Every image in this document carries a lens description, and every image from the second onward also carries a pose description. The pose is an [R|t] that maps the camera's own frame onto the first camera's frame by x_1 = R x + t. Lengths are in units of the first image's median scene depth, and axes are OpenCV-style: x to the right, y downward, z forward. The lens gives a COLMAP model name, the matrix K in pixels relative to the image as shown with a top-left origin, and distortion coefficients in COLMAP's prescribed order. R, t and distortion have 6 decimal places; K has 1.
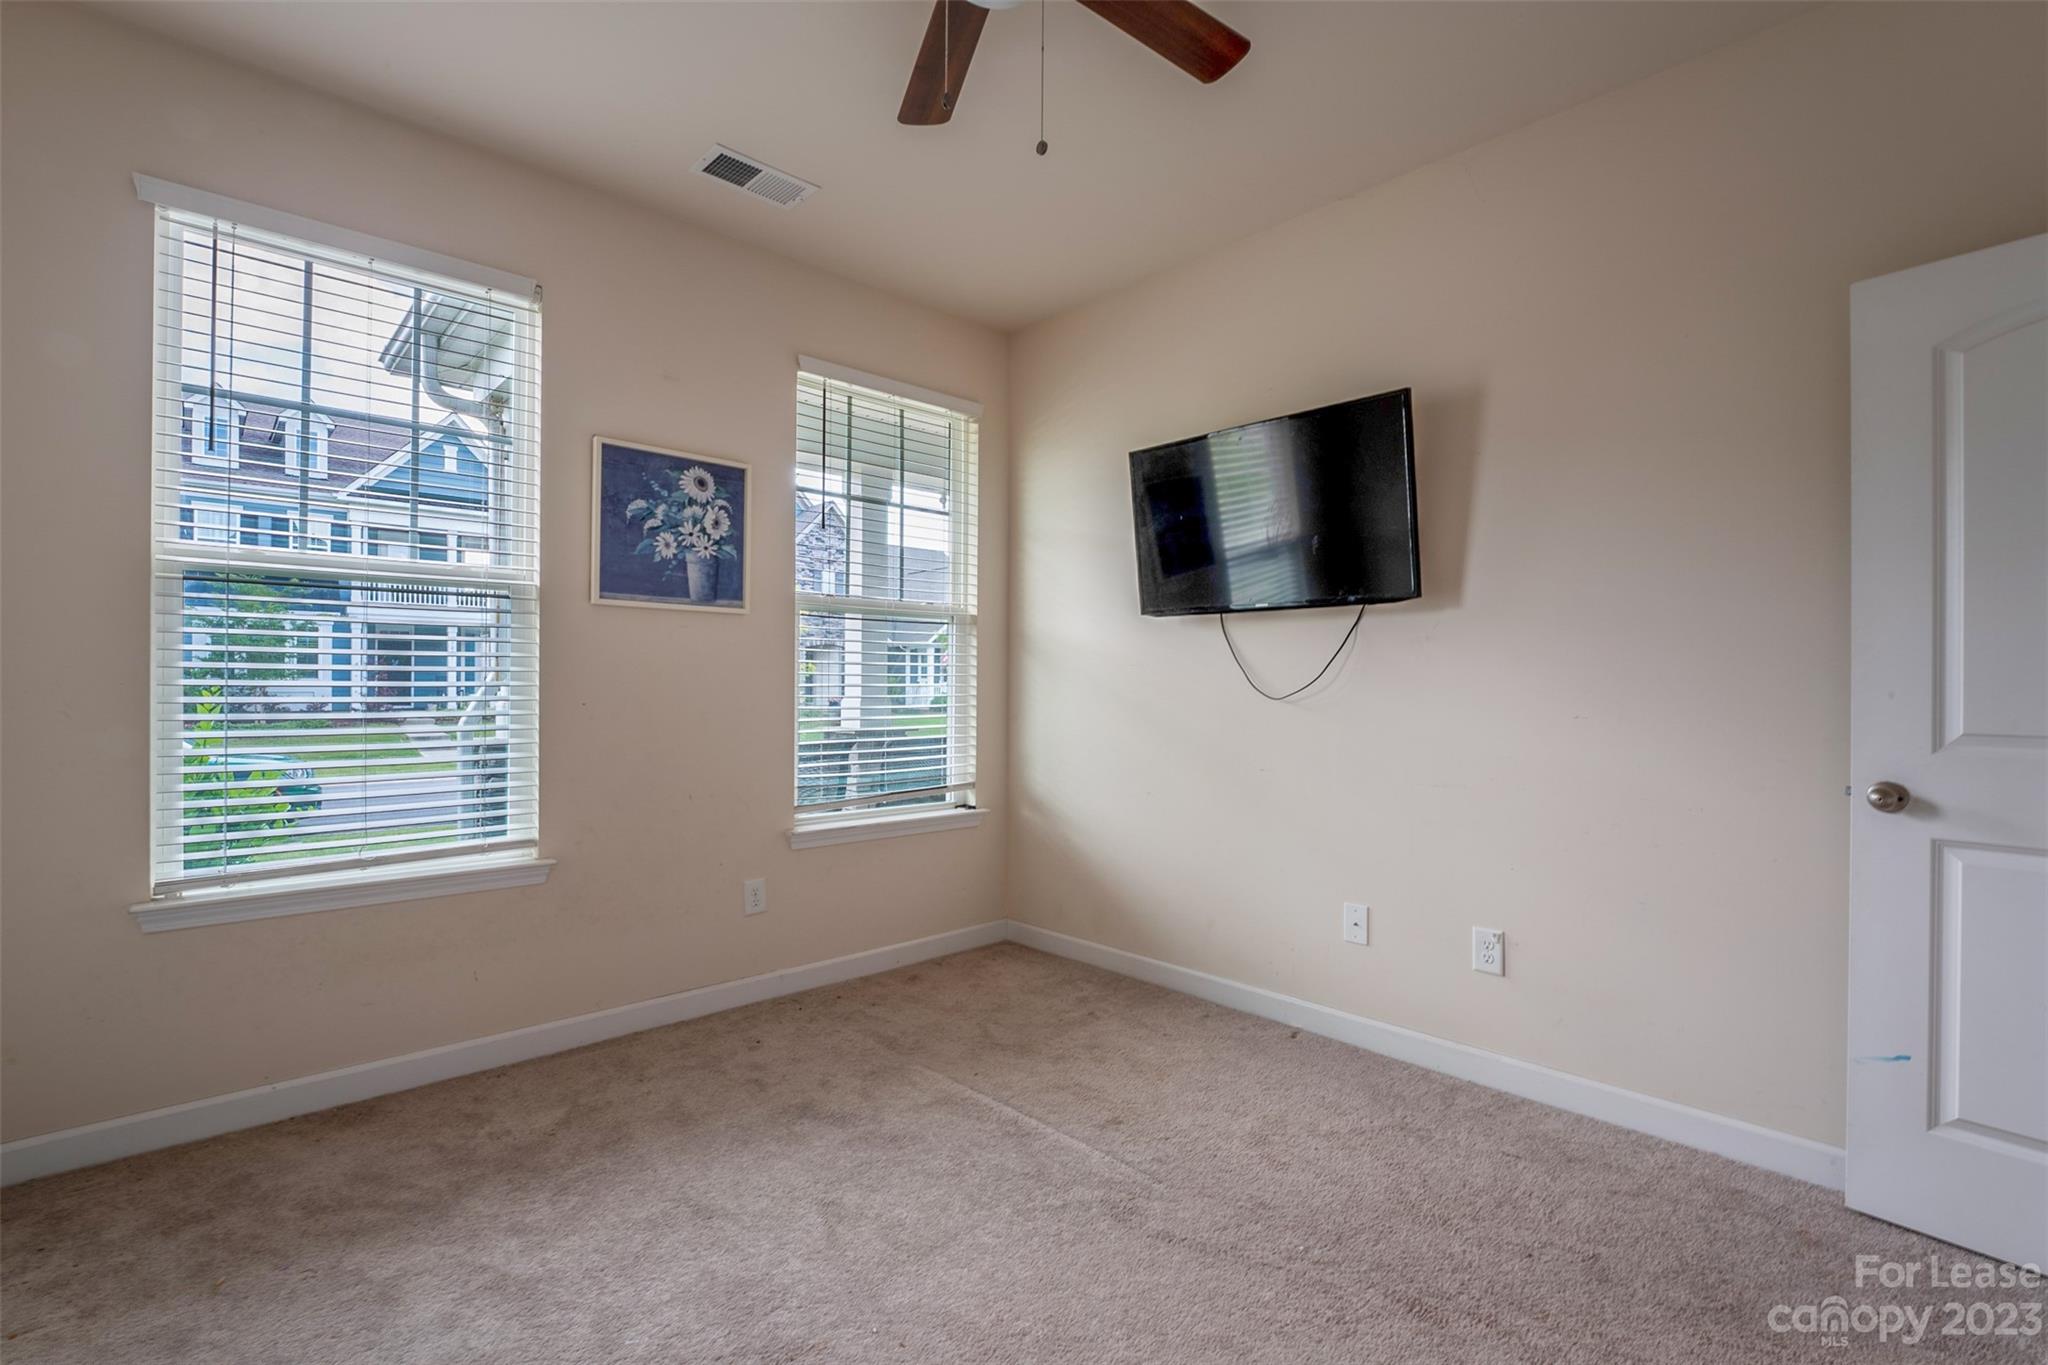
lens RADIAL K [[923.2, 0, 1020.1], [0, 923.2, 681.1], [0, 0, 1]] dist [-0.001201, -0.000014]
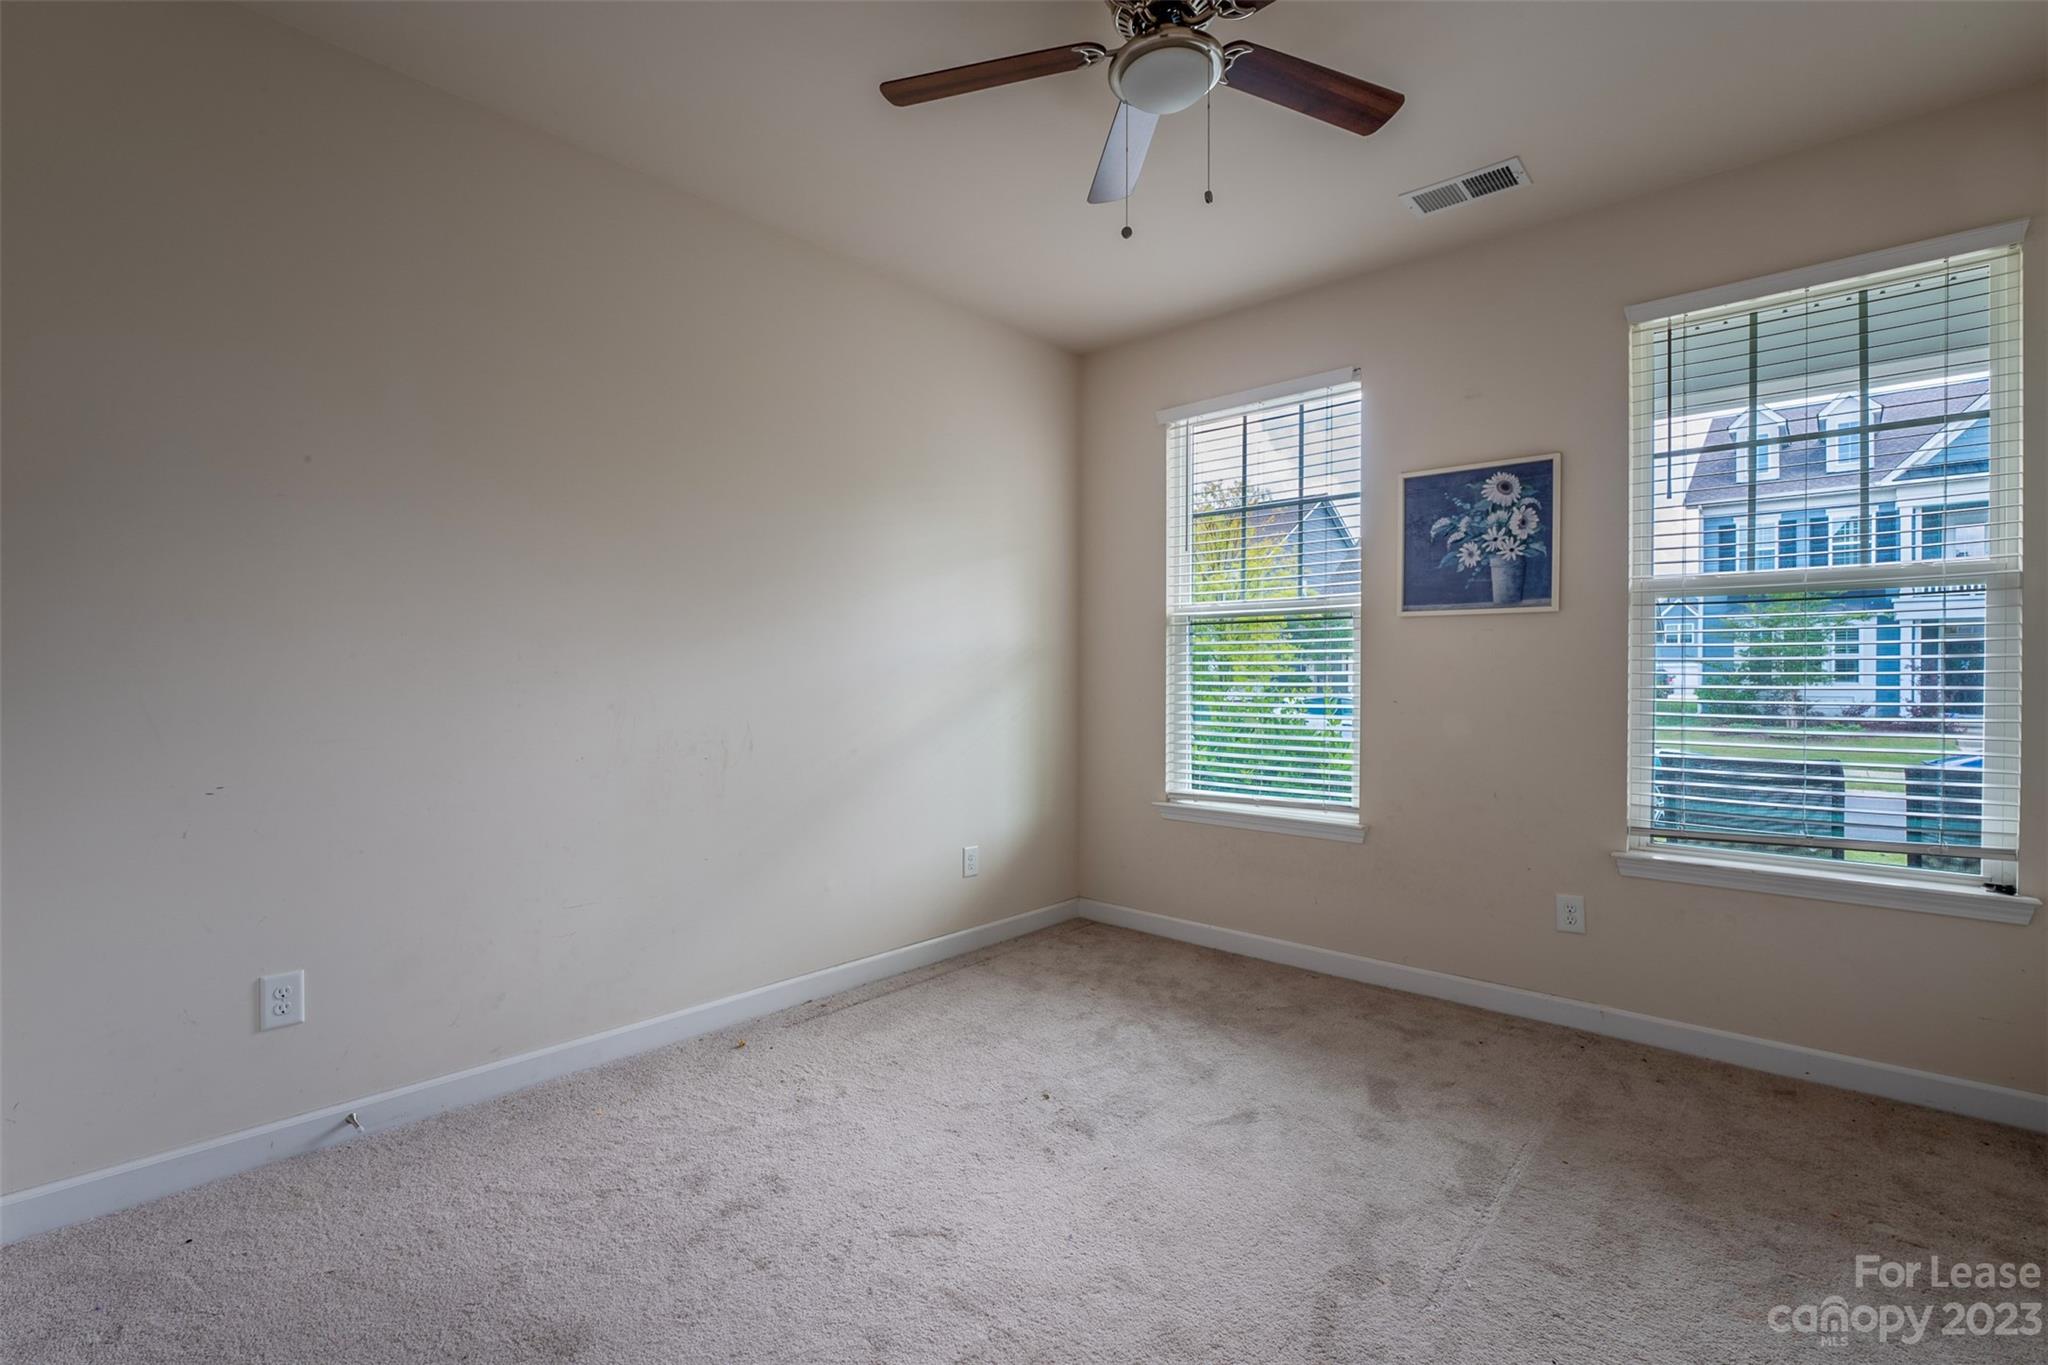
lens RADIAL K [[923.2, 0, 1020.1], [0, 923.2, 681.1], [0, 0, 1]] dist [-0.001201, -0.000014]
pose [[0.097062, -0.002970, -0.995274, 0.629097], [-0.001536, 0.999994, -0.003134, 0.002850], [0.995277, 0.001833, 0.097057, 0.383108]]
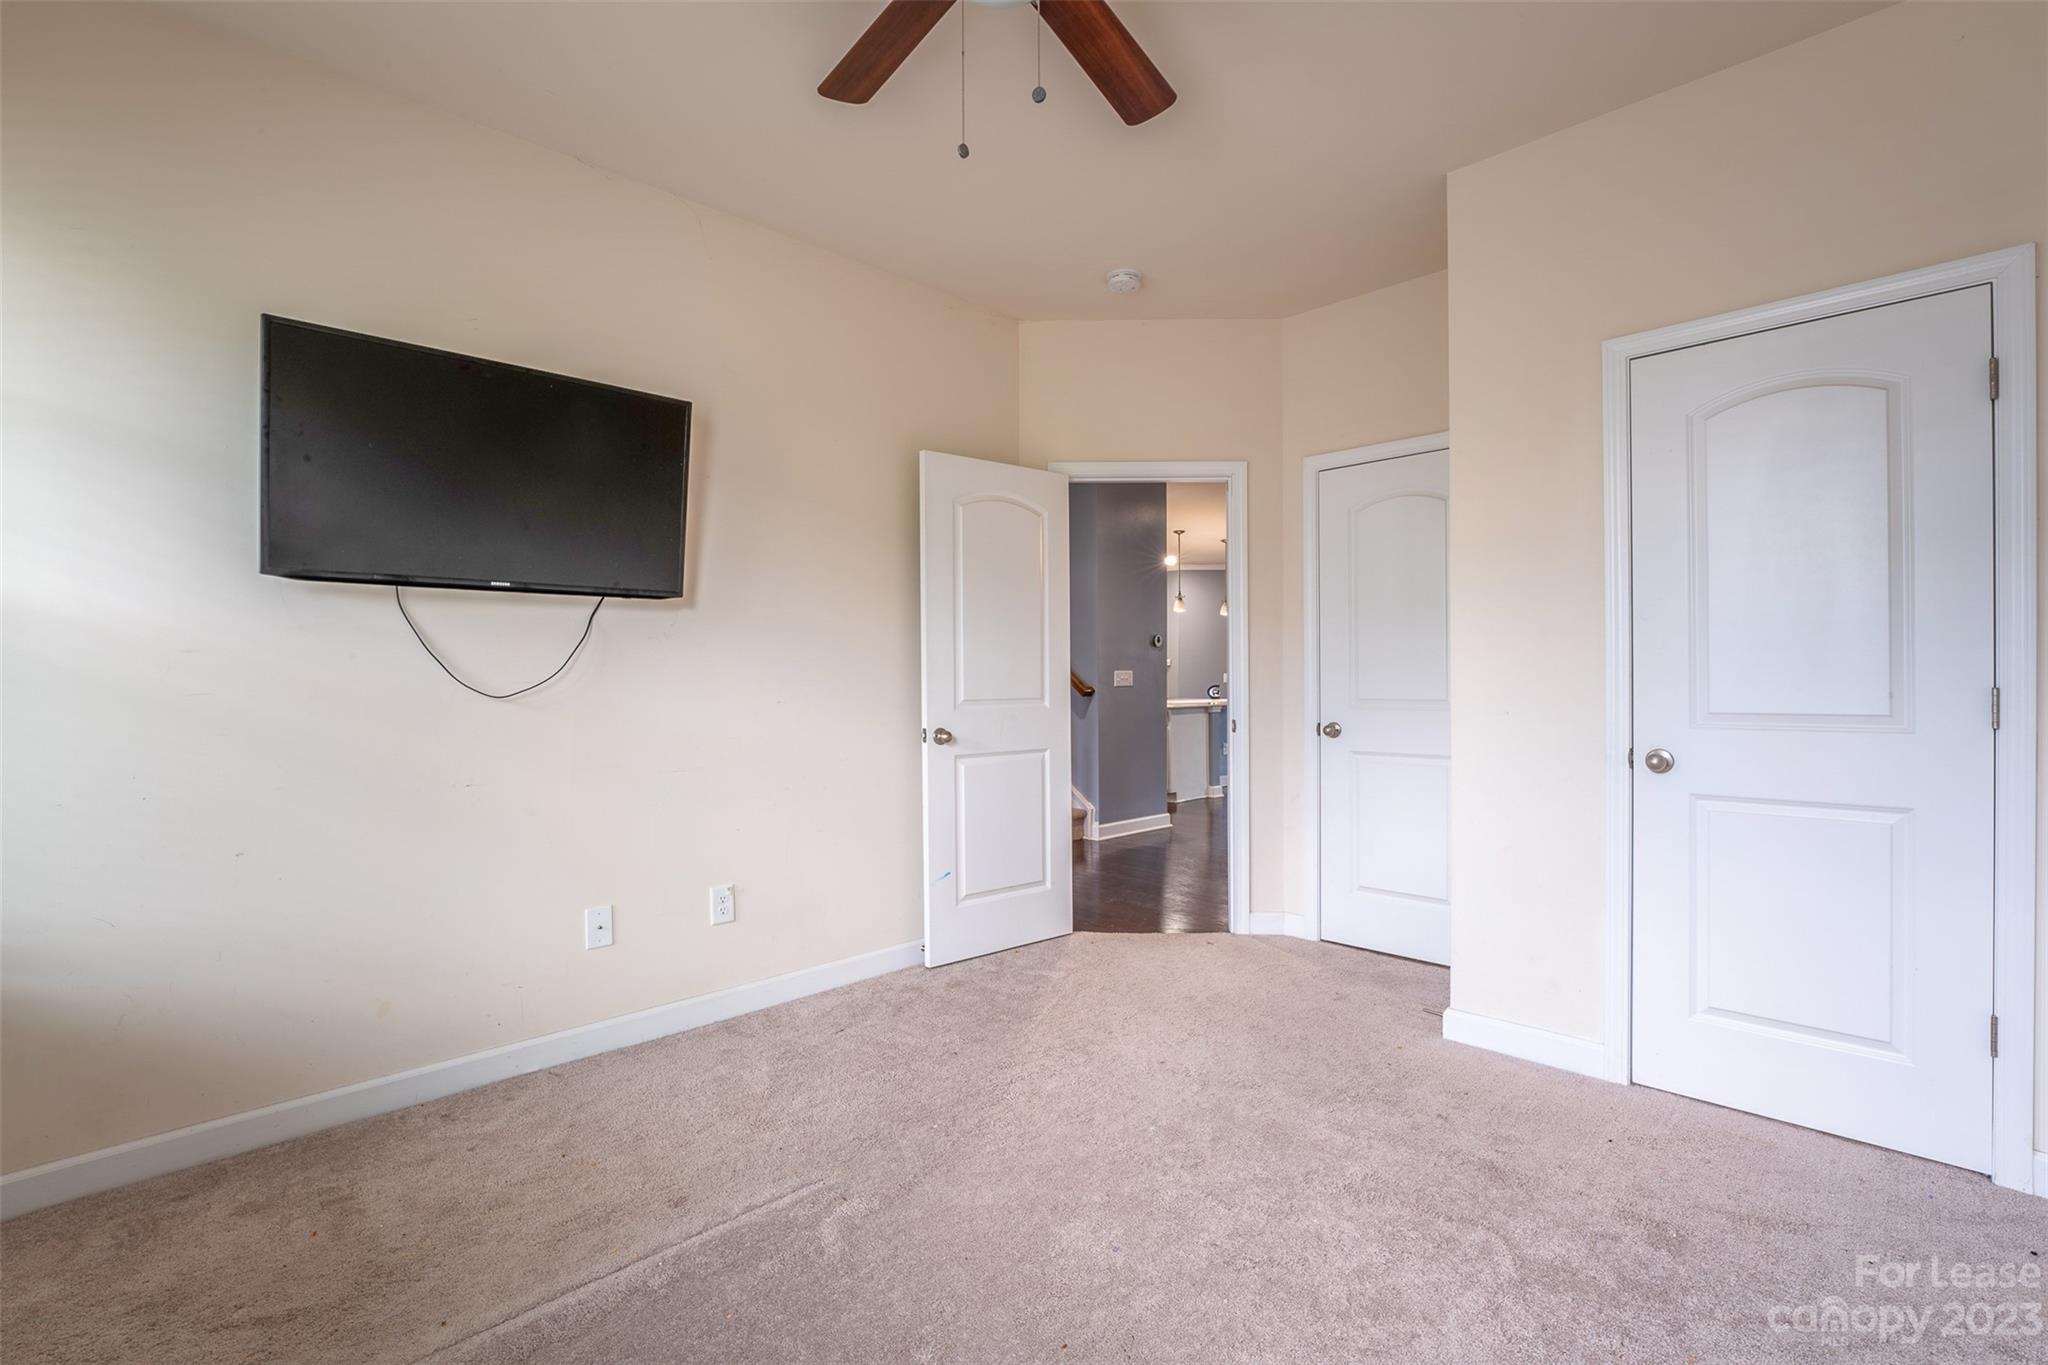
lens RADIAL K [[923.2, 0, 1020.1], [0, 923.2, 681.1], [0, 0, 1]] dist [-0.001201, -0.000014]
pose [[-0.016453, -0.011572, 0.999798, -0.570856], [0.001009, 0.999932, 0.011590, -0.004134], [-0.999864, 0.001200, -0.016440, 0.546903]]
